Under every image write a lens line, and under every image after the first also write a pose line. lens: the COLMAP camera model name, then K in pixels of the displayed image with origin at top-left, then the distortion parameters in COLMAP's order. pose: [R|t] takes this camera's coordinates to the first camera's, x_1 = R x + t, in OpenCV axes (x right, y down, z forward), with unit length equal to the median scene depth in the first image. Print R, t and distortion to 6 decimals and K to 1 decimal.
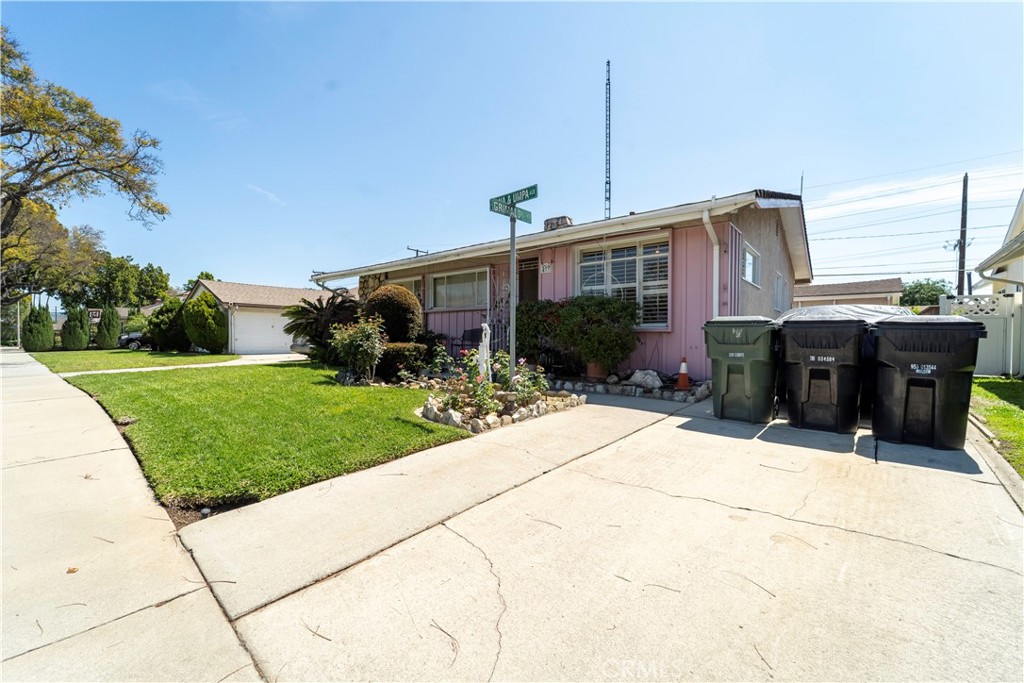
lens RADIAL K [[405.9, 0, 505.7], [0, 405.9, 341.5], [0, 0, 1]] dist [-0.001045, -0.003120]
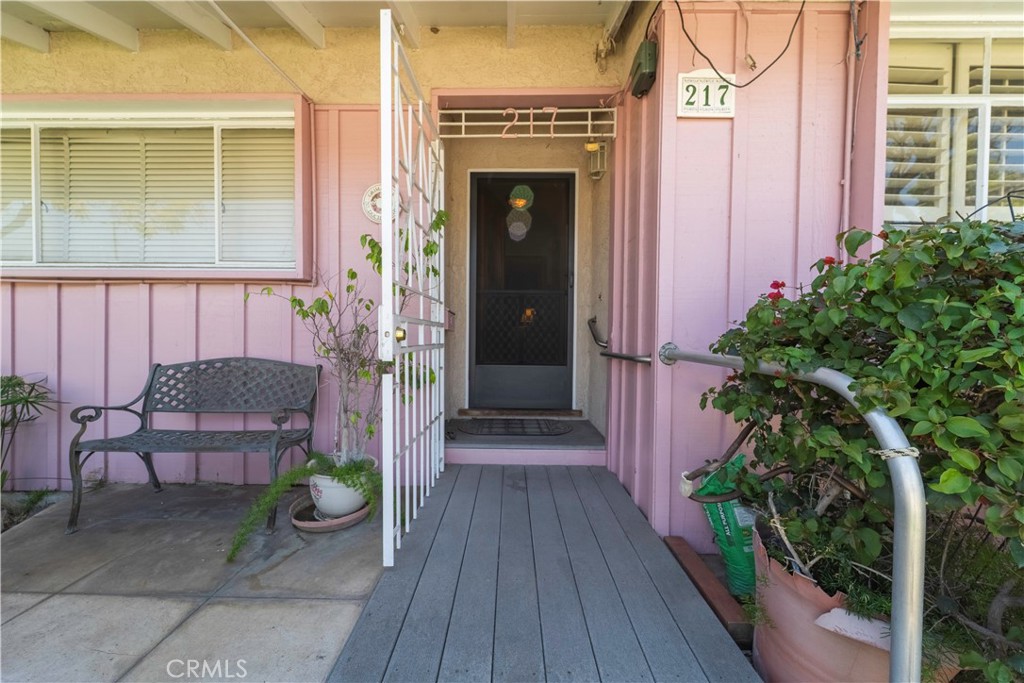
lens RADIAL K [[405.9, 0, 505.7], [0, 405.9, 341.5], [0, 0, 1]] dist [-0.001045, -0.003120]
pose [[0.789520, -0.015344, 0.613533, -0.111225], [0.013520, 0.999880, 0.007608, -0.053216], [-0.613576, 0.002288, 0.789632, 0.916484]]
